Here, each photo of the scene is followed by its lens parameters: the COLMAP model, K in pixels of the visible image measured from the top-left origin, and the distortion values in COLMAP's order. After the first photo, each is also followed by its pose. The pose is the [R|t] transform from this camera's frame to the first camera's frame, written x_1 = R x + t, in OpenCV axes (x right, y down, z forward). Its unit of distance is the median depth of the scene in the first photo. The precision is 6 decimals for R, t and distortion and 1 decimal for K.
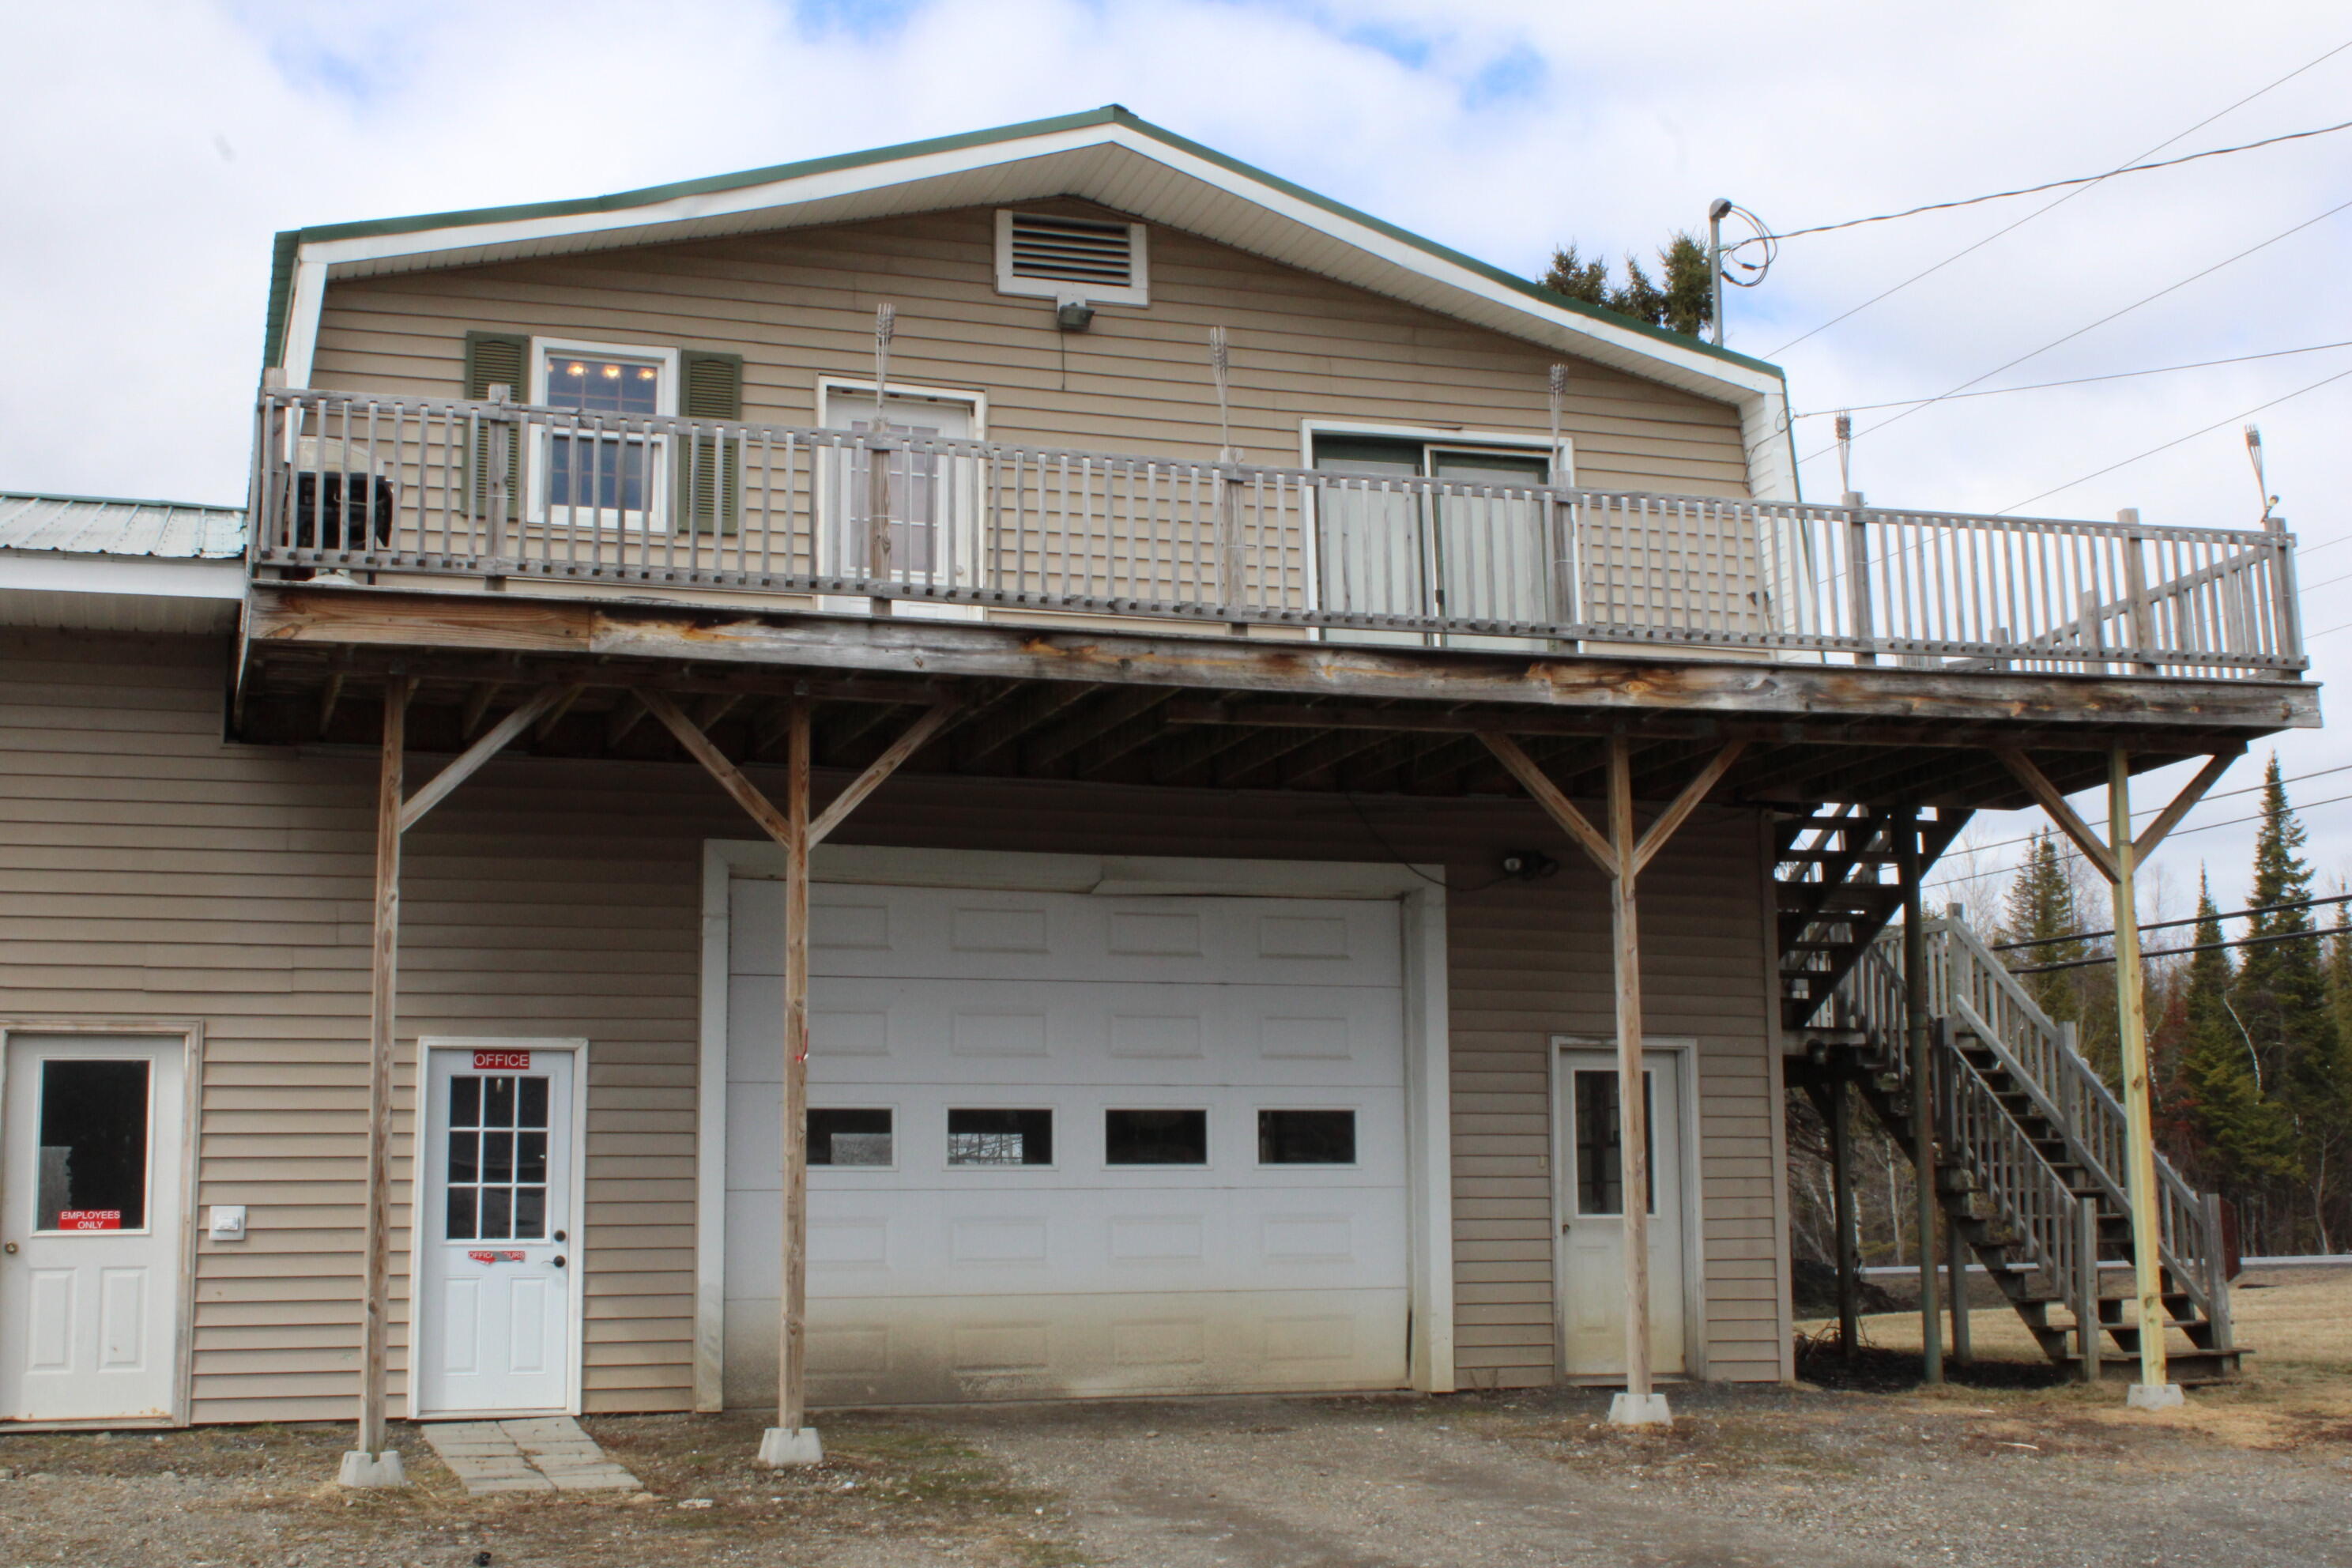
lens RADIAL K [[2770.9, 0, 1172.5], [0, 2770.9, 784.7], [0, 0, 1]] dist [-0.046376, 0.000000]
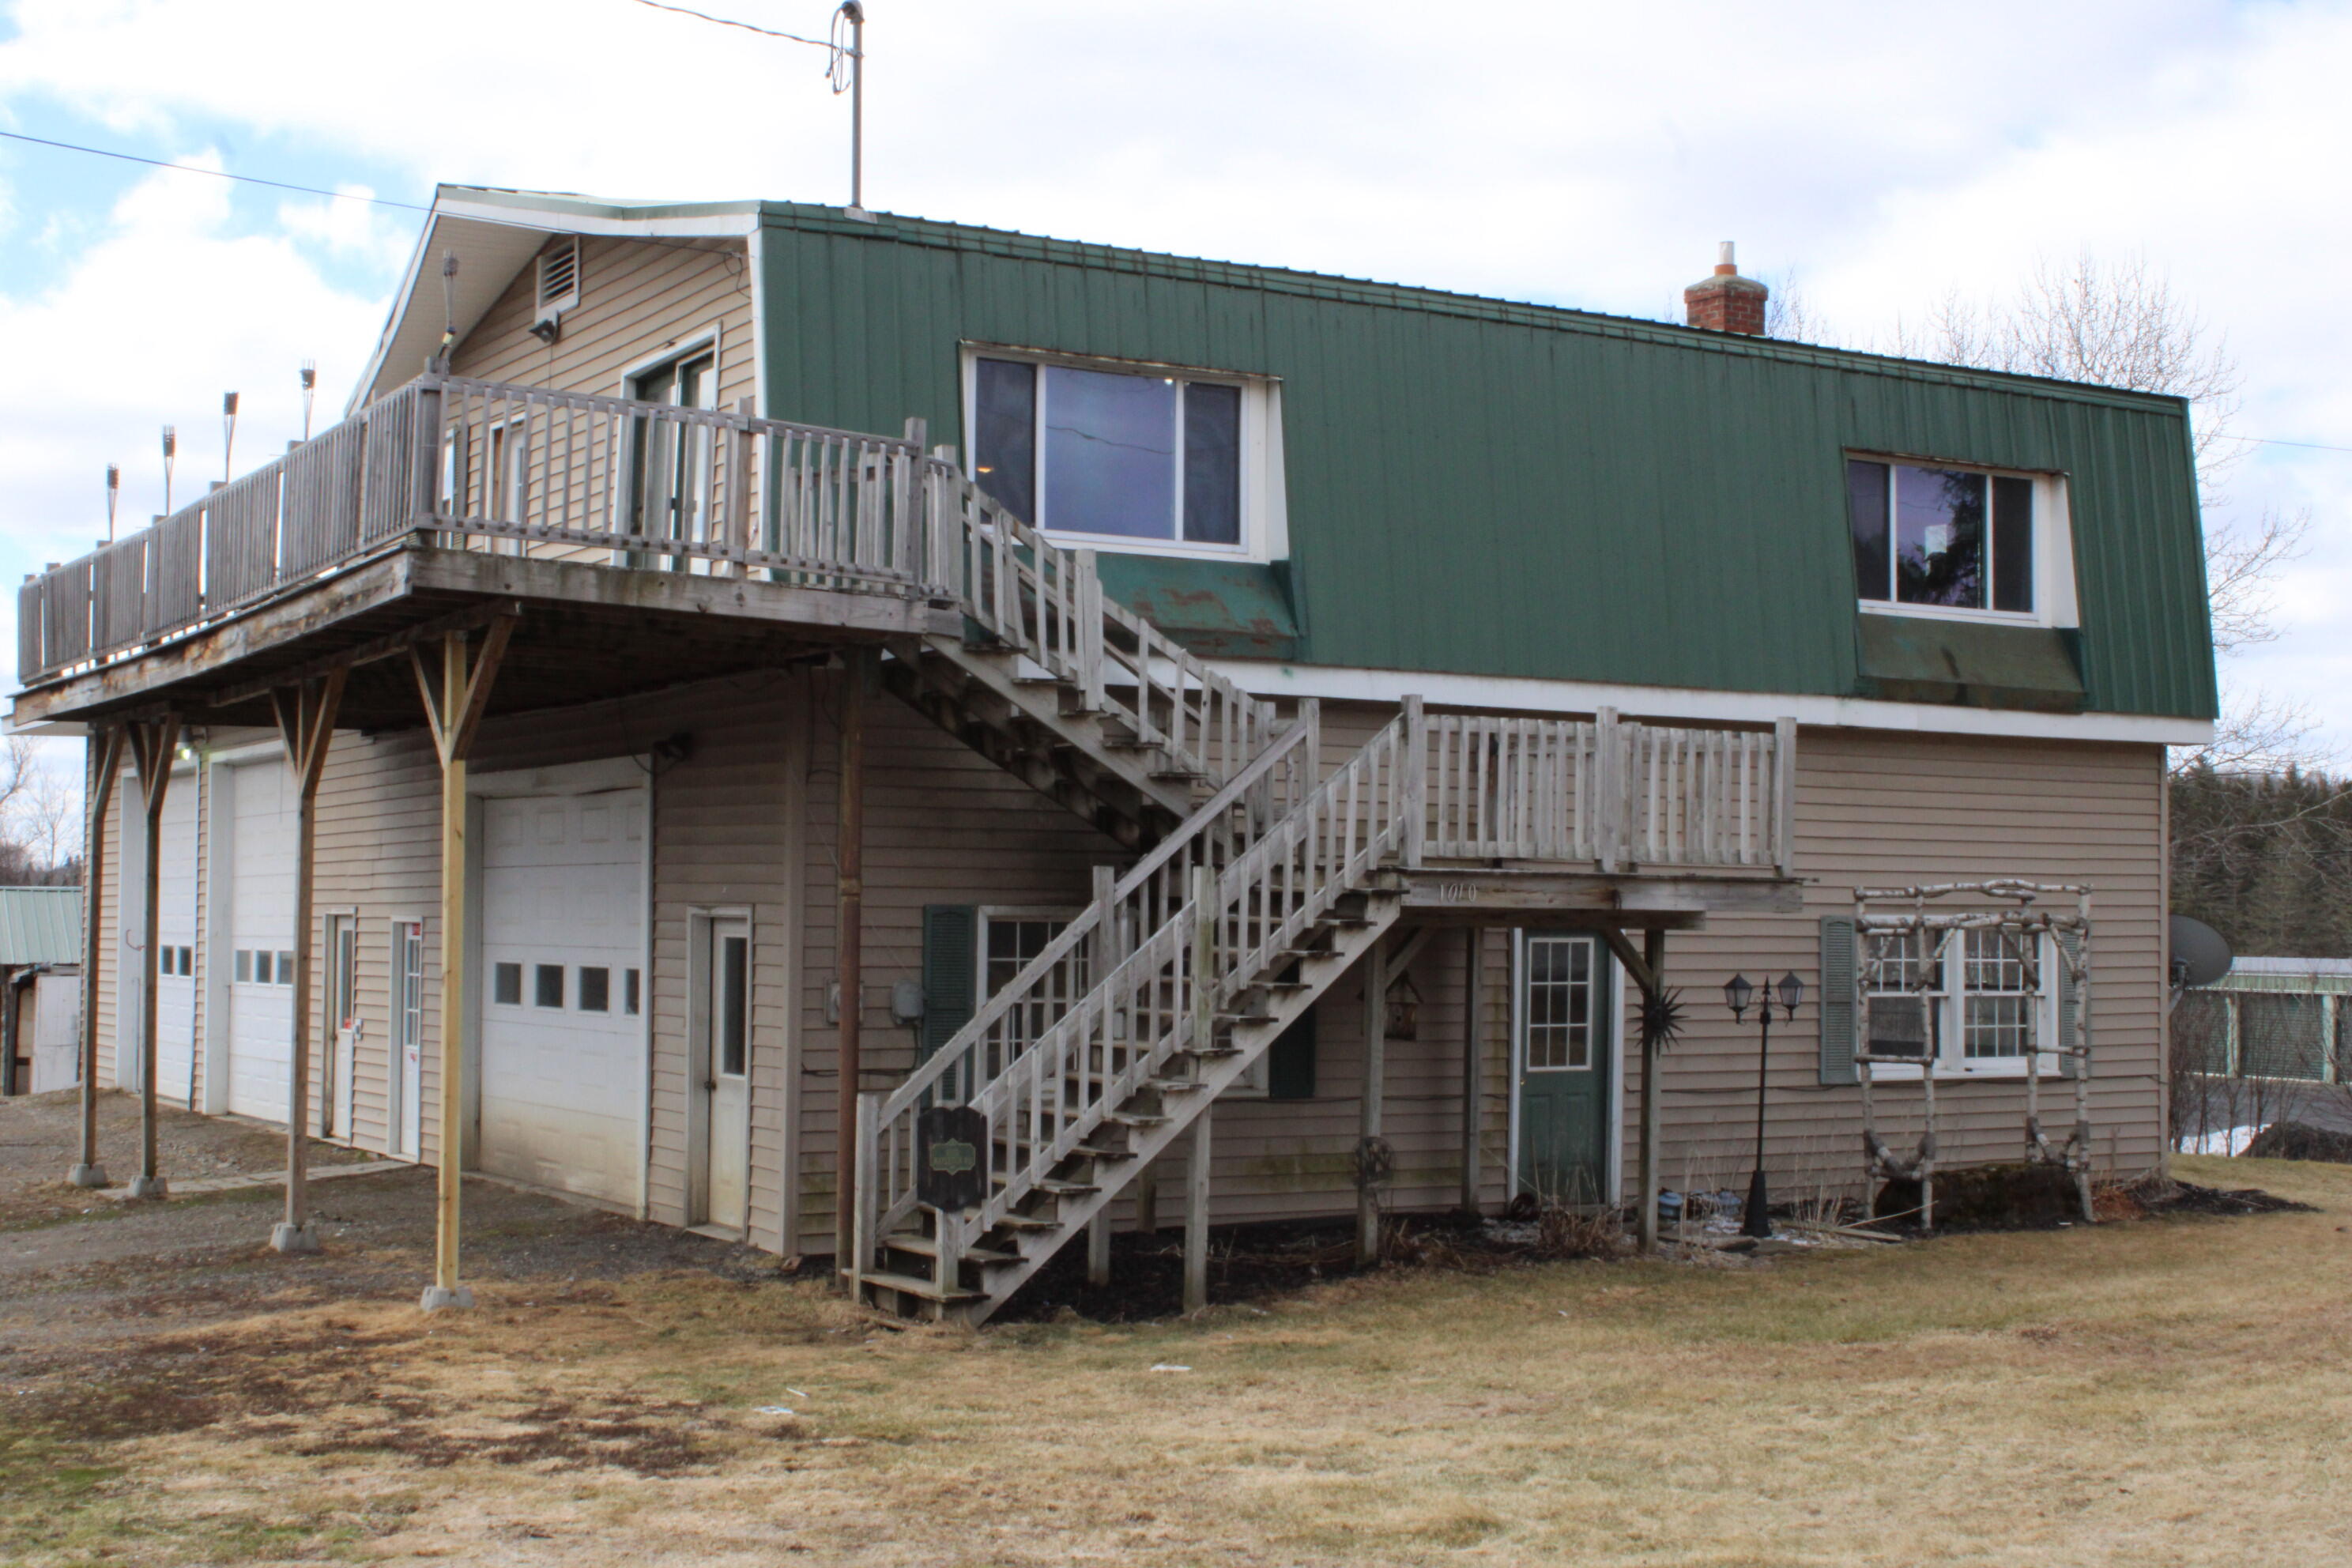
lens RADIAL K [[3069.3, 0, 1184.8], [0, 3069.3, 790.5], [0, 0, 1]] dist [0.012077, 0.000000]
pose [[0.196167, -0.039057, -0.979792, 1.500309], [0.113527, 0.993392, -0.016869, 0.099434], [0.973976, -0.107924, 0.199305, 1.077186]]
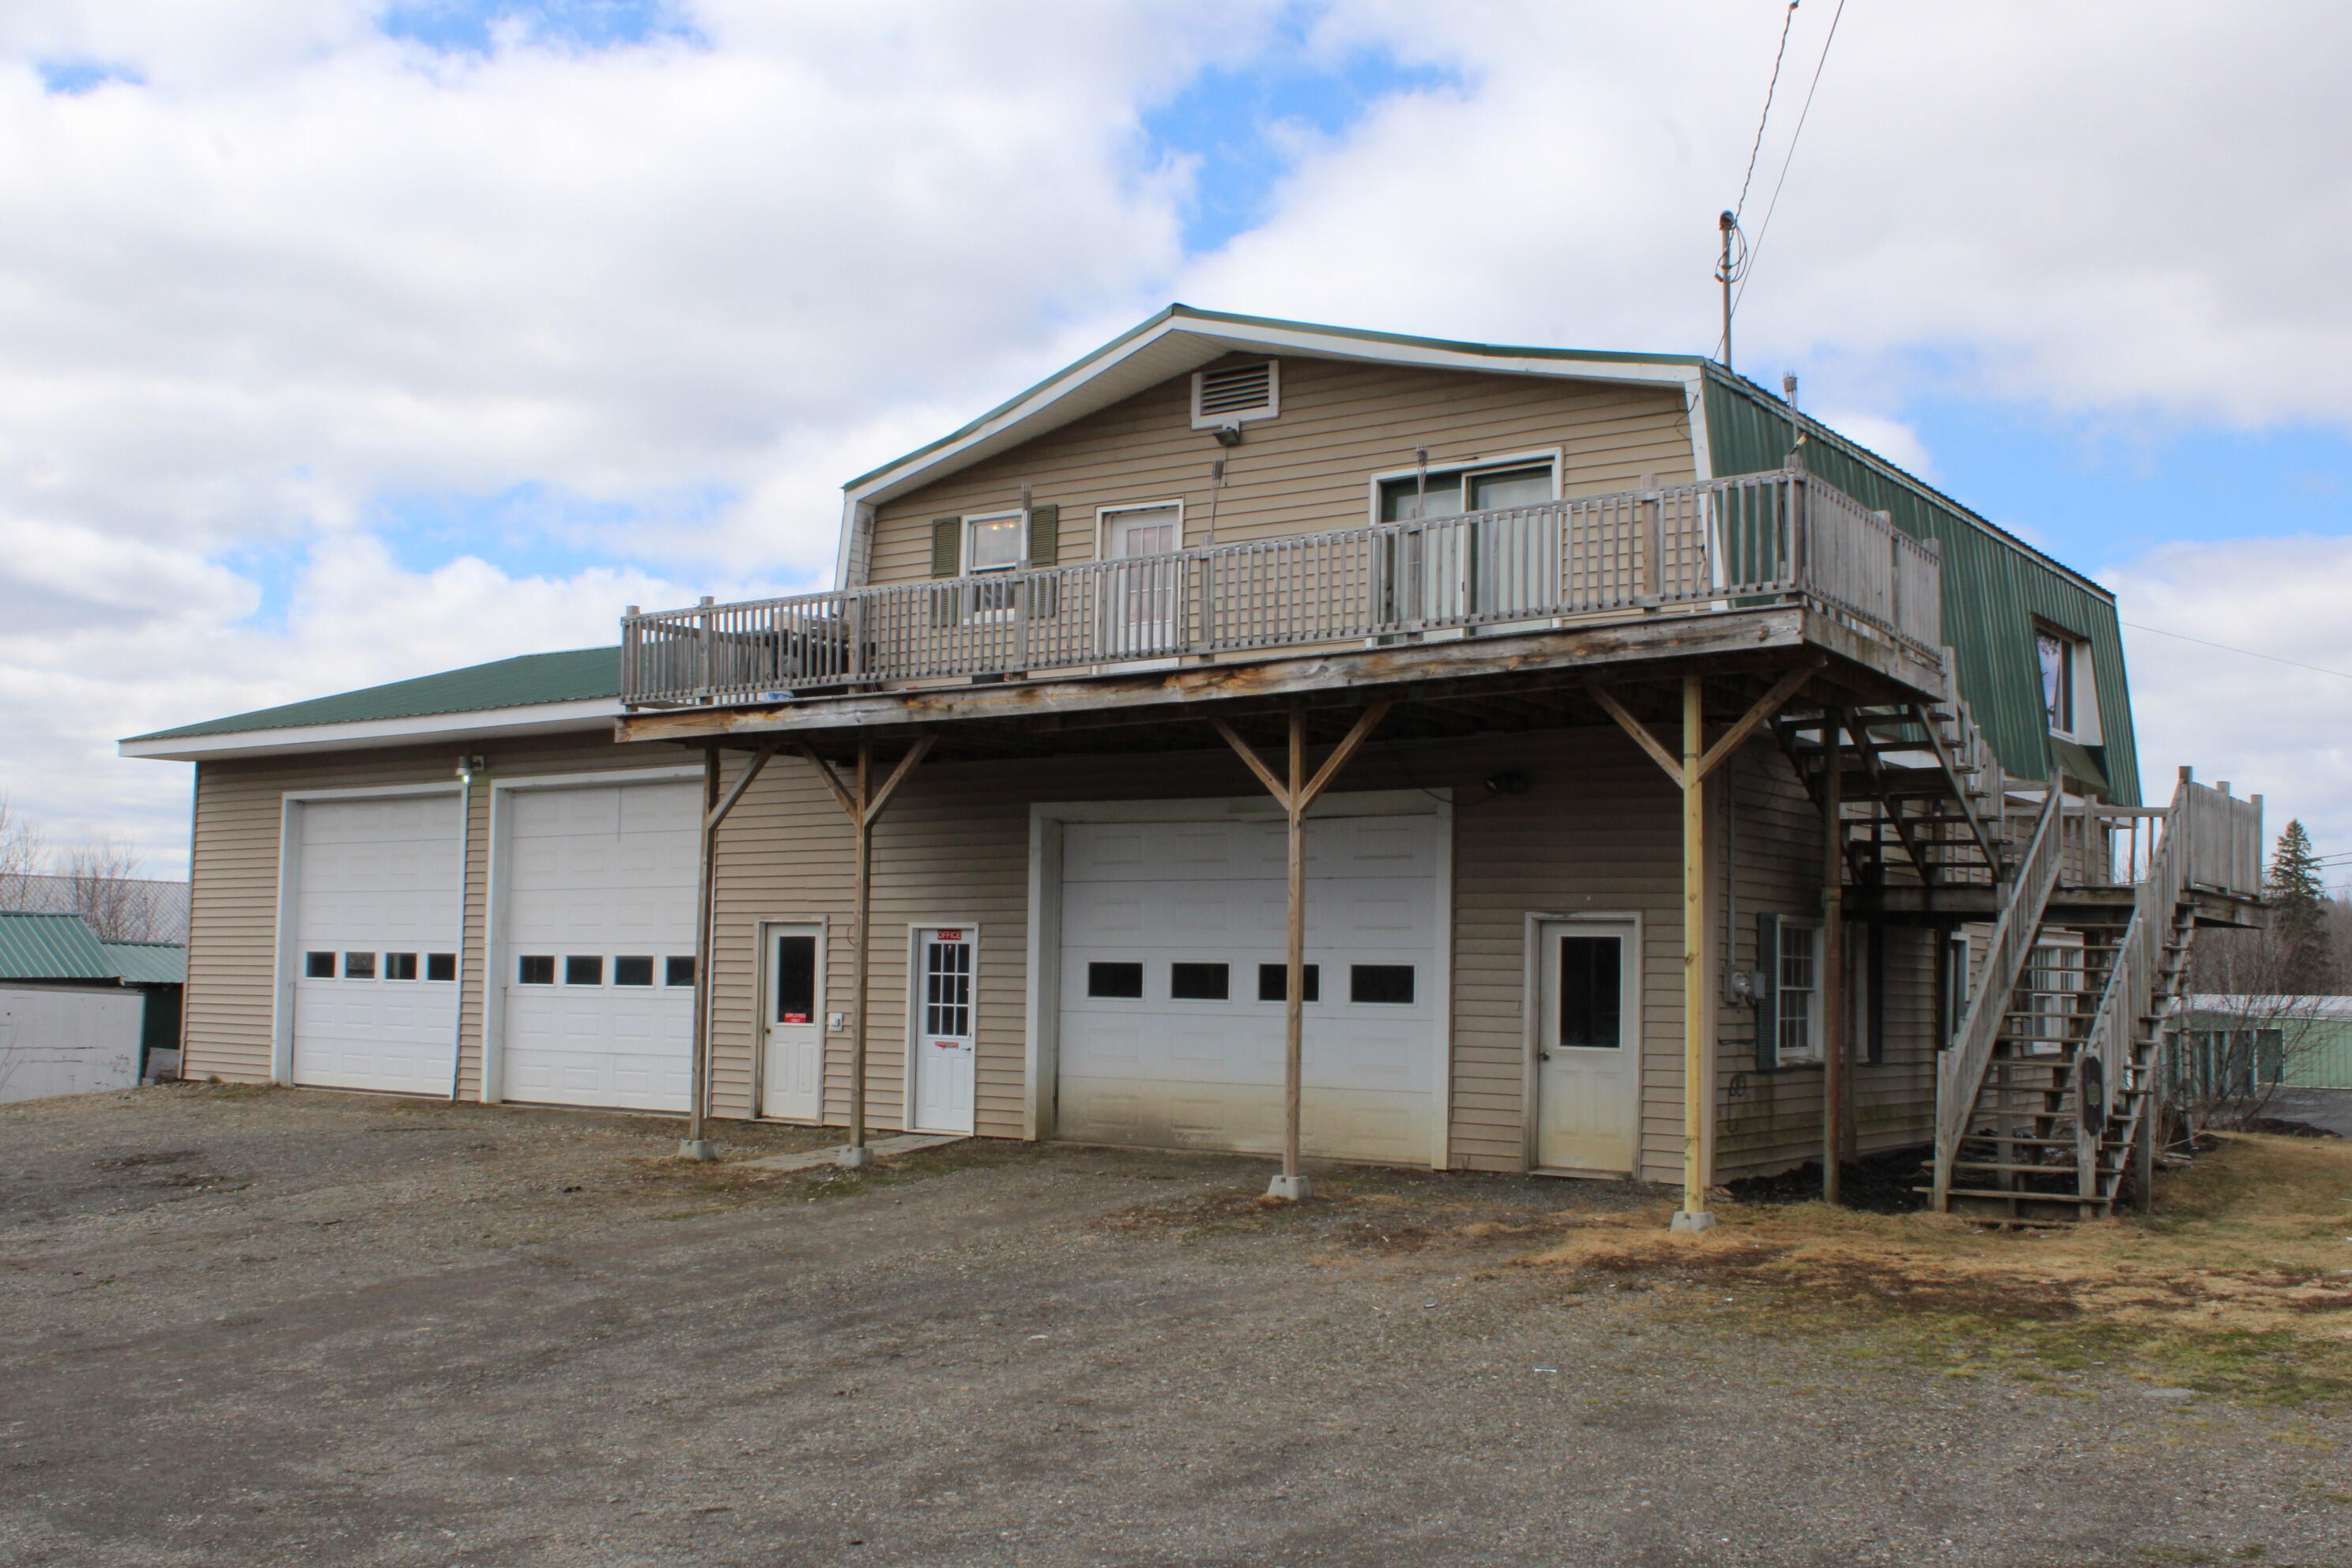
lens RADIAL K [[2375.3, 0, 1172.1], [0, 2375.3, 776.7], [0, 0, 1]] dist [-0.082014, 0.000000]
pose [[0.588058, -0.051249, -0.807193, 1.075147], [0.101193, 0.994811, 0.010560, -0.002931], [0.802464, -0.087892, 0.590193, 0.225011]]
